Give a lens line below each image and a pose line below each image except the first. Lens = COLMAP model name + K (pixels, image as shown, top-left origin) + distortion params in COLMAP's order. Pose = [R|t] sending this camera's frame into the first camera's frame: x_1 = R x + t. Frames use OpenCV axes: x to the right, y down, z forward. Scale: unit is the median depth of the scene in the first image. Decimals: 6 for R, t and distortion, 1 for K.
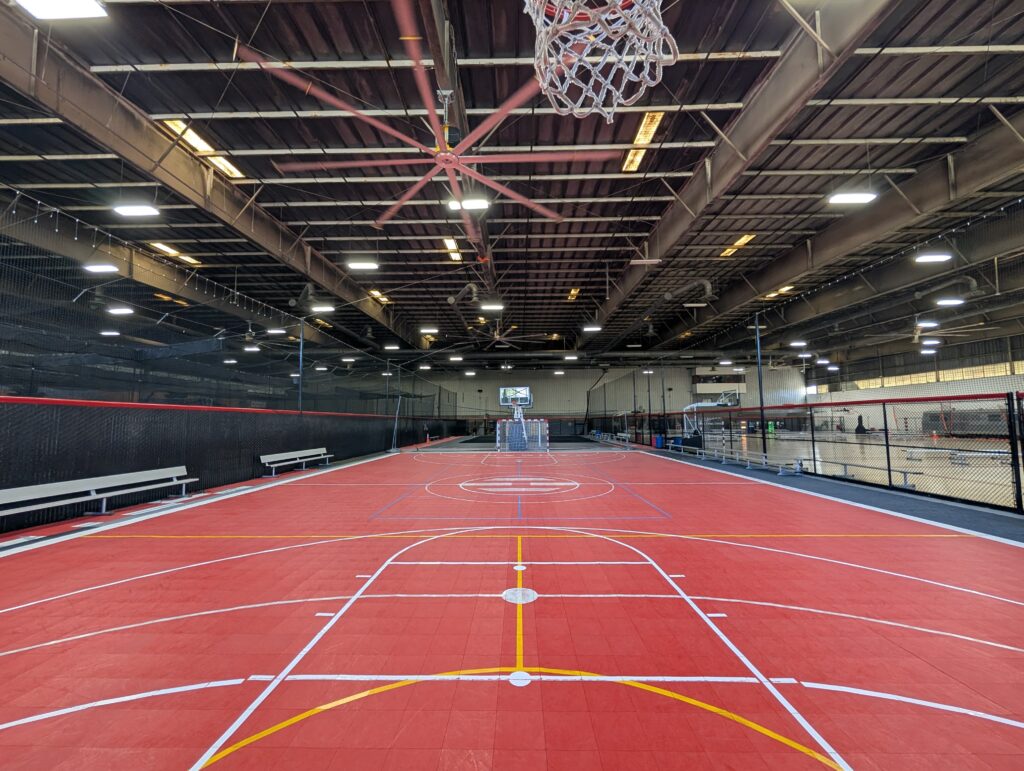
lens RADIAL K [[384.8, 0, 511.5], [0, 384.8, 389.3], [0, 0, 1]] dist [0.000490, 0.000070]
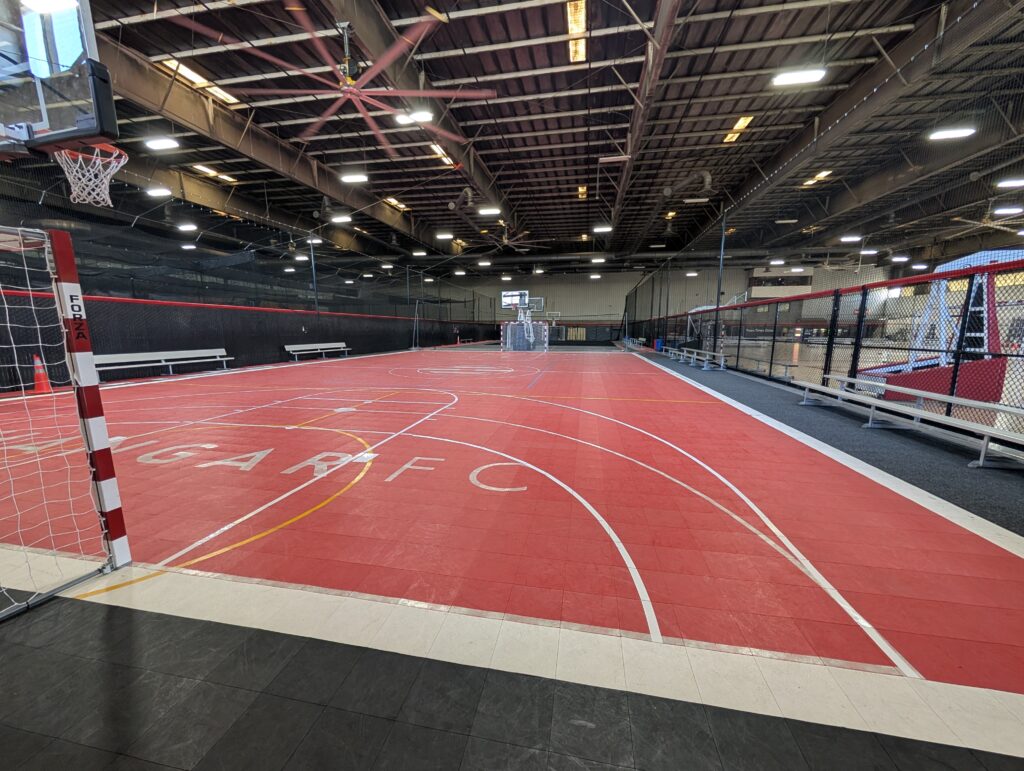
lens RADIAL K [[384.8, 0, 511.5], [0, 384.8, 389.3], [0, 0, 1]] dist [0.000490, 0.000070]
pose [[0.985970, 0.034340, -0.163351, 0.216803], [0.005432, 0.971491, 0.237015, 0.007341], [0.166833, -0.234577, 0.957674, -0.108437]]
